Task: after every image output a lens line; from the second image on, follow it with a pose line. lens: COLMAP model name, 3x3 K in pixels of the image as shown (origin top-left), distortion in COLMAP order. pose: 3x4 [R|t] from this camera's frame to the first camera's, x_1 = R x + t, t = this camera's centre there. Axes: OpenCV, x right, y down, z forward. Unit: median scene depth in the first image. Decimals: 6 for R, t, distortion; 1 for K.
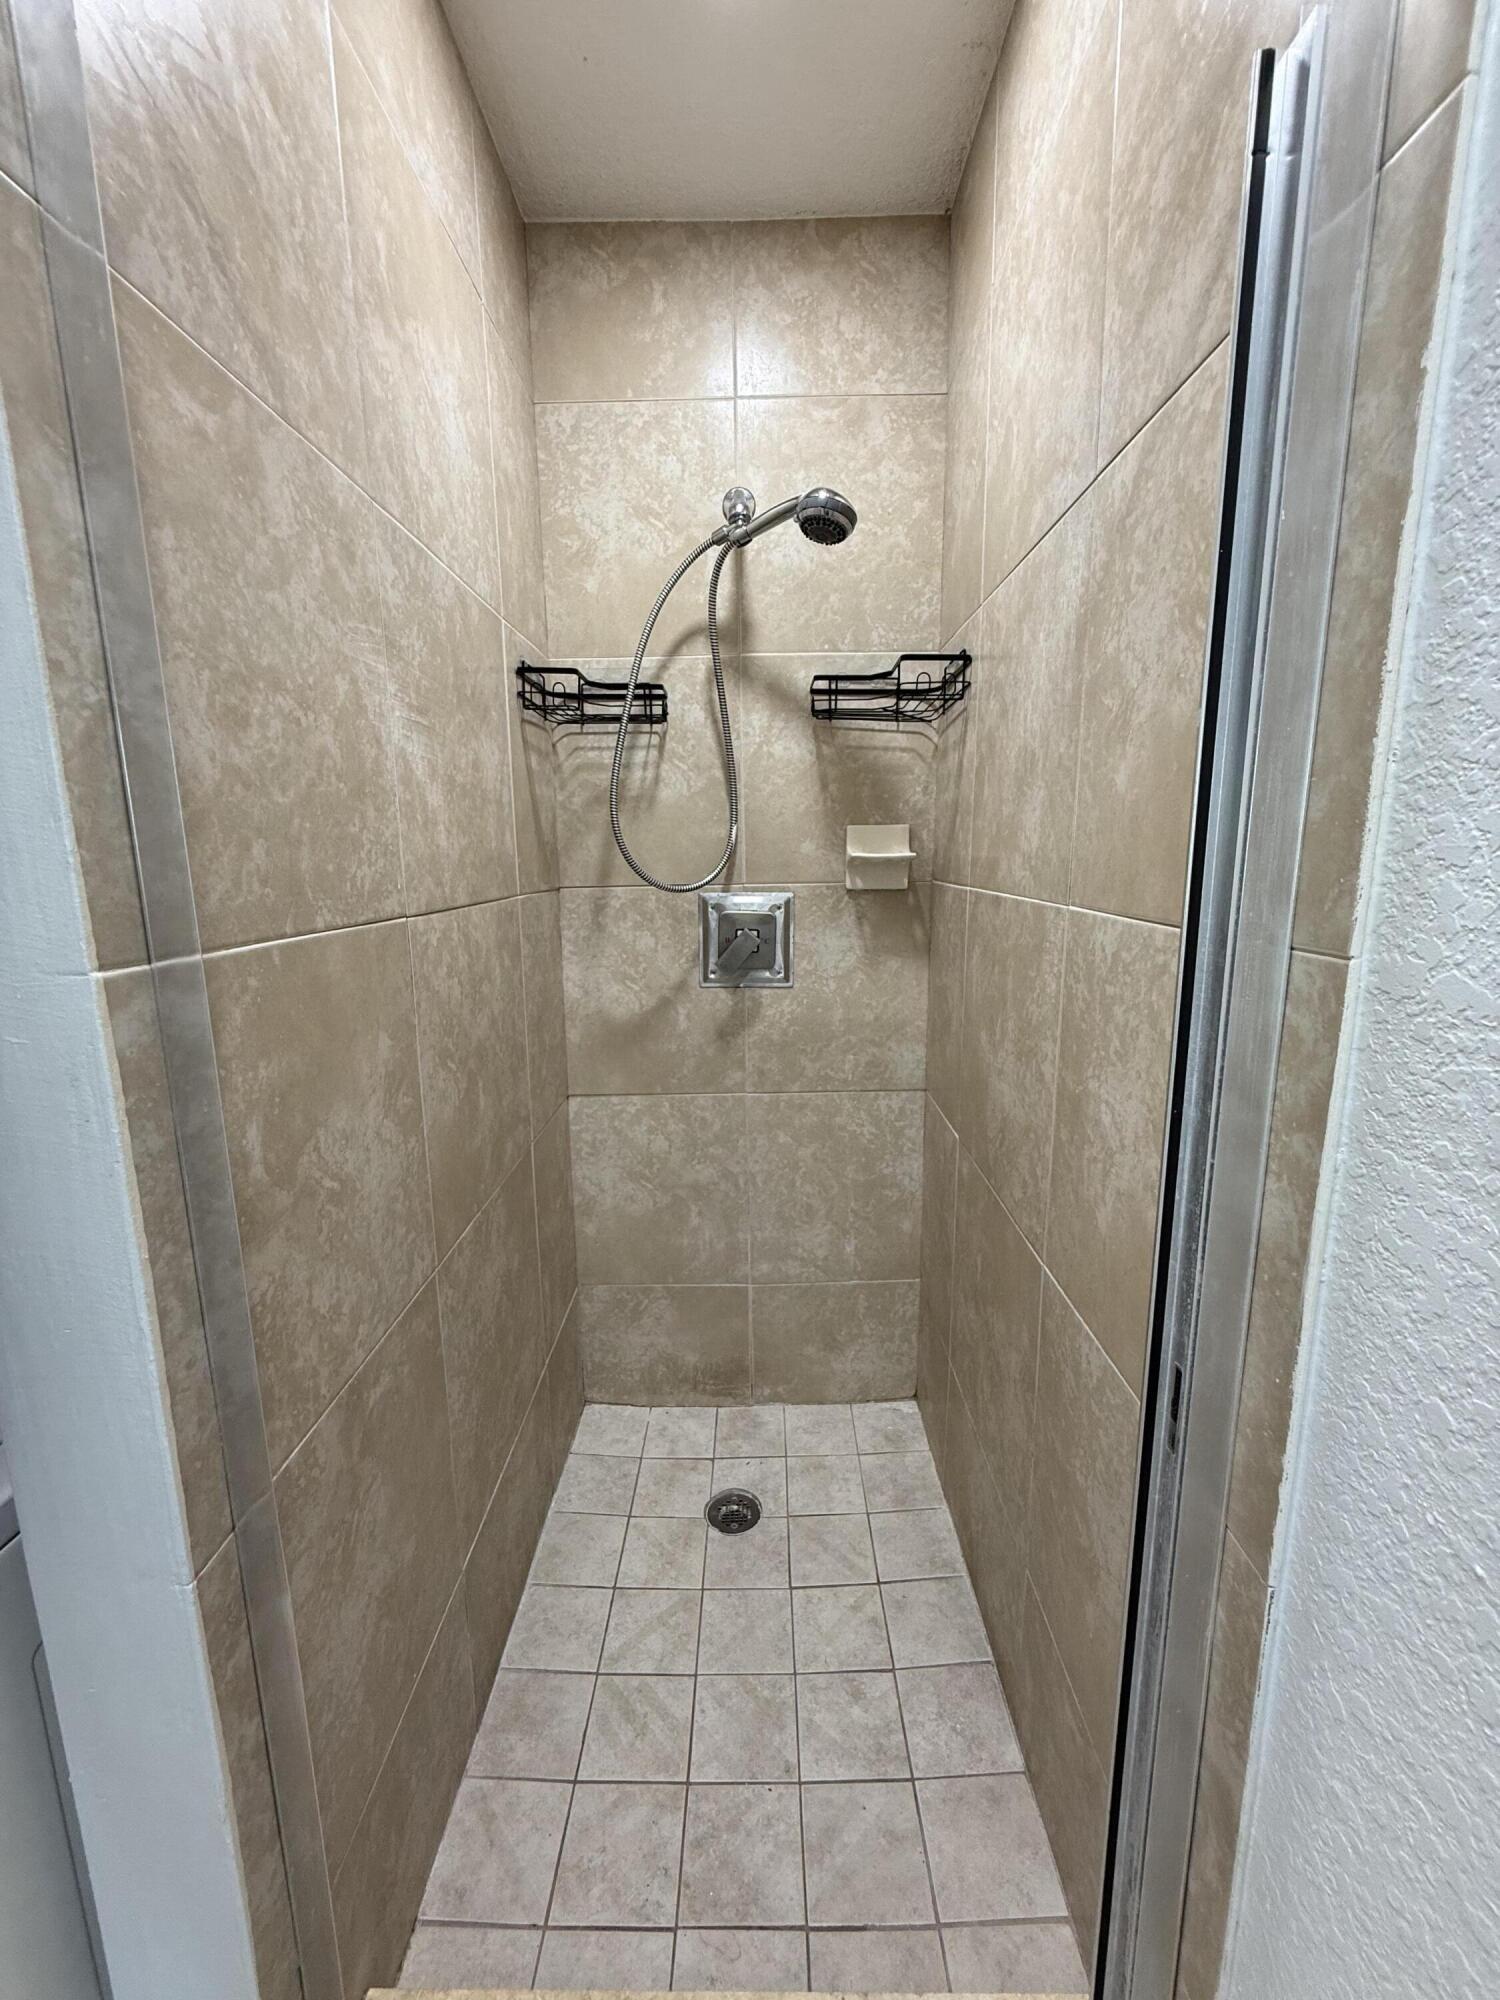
lens RADIAL K [[799.9, 0, 753.0], [0, 799.9, 996.0], [0, 0, 1]] dist [-0.001672, 0.000578]
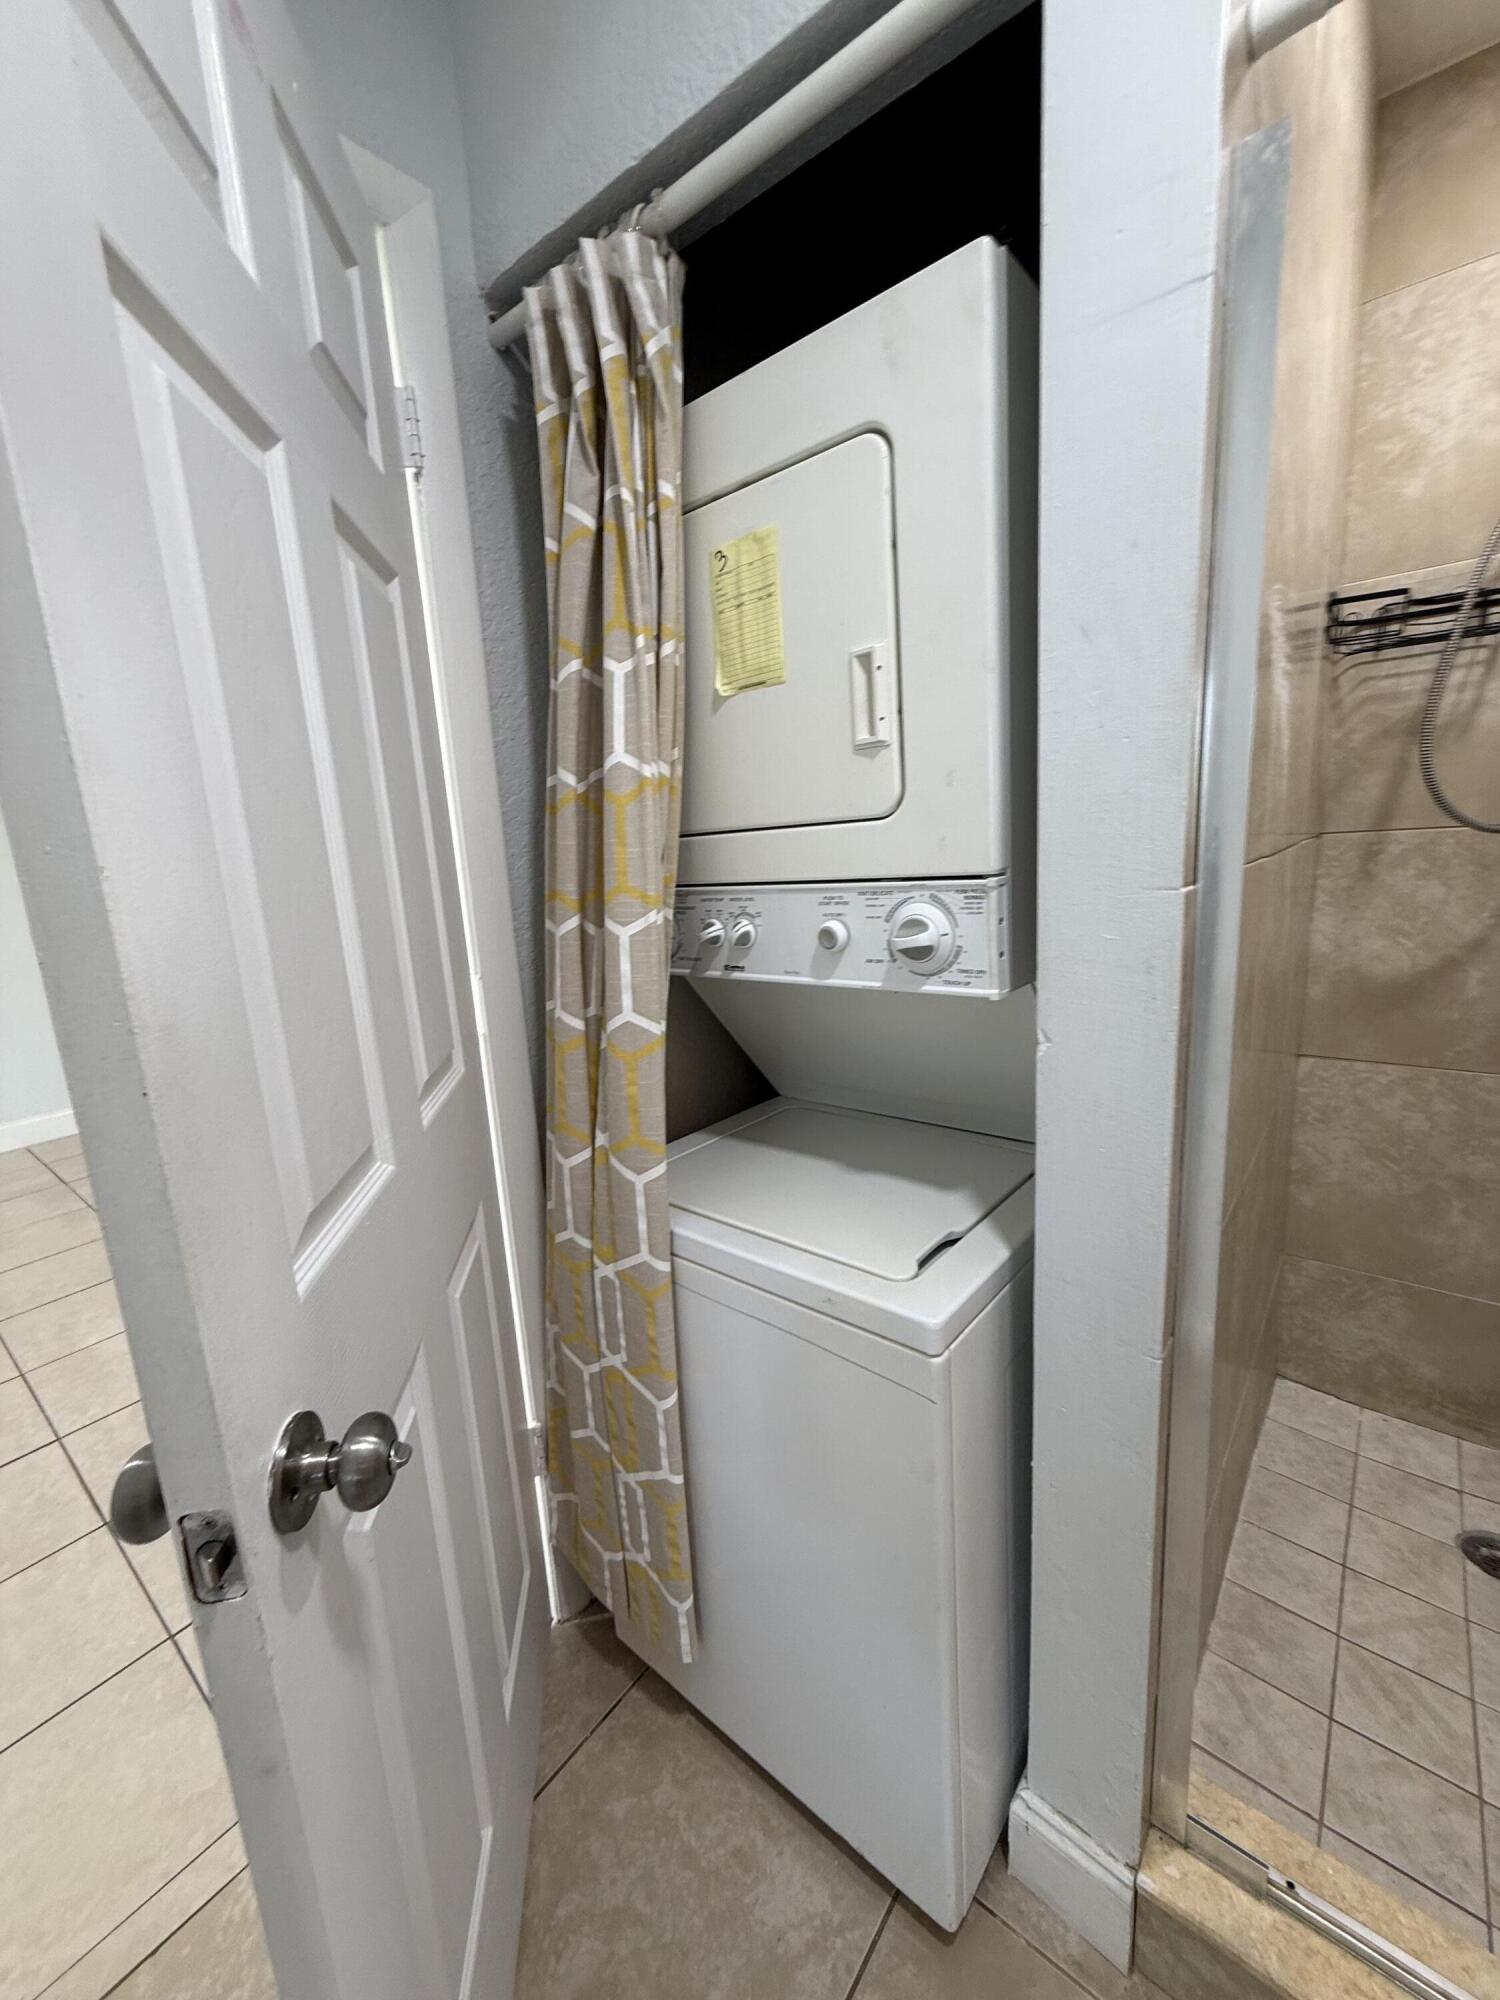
lens RADIAL K [[799.9, 0, 752.9], [0, 799.9, 998.1], [0, 0, 1]] dist [-0.001672, 0.000578]
pose [[0.781222, 0.088702, -0.617919, -0.162597], [-0.061872, 0.995982, 0.064749, 0.037113], [0.621180, -0.012351, 0.783571, -0.151477]]
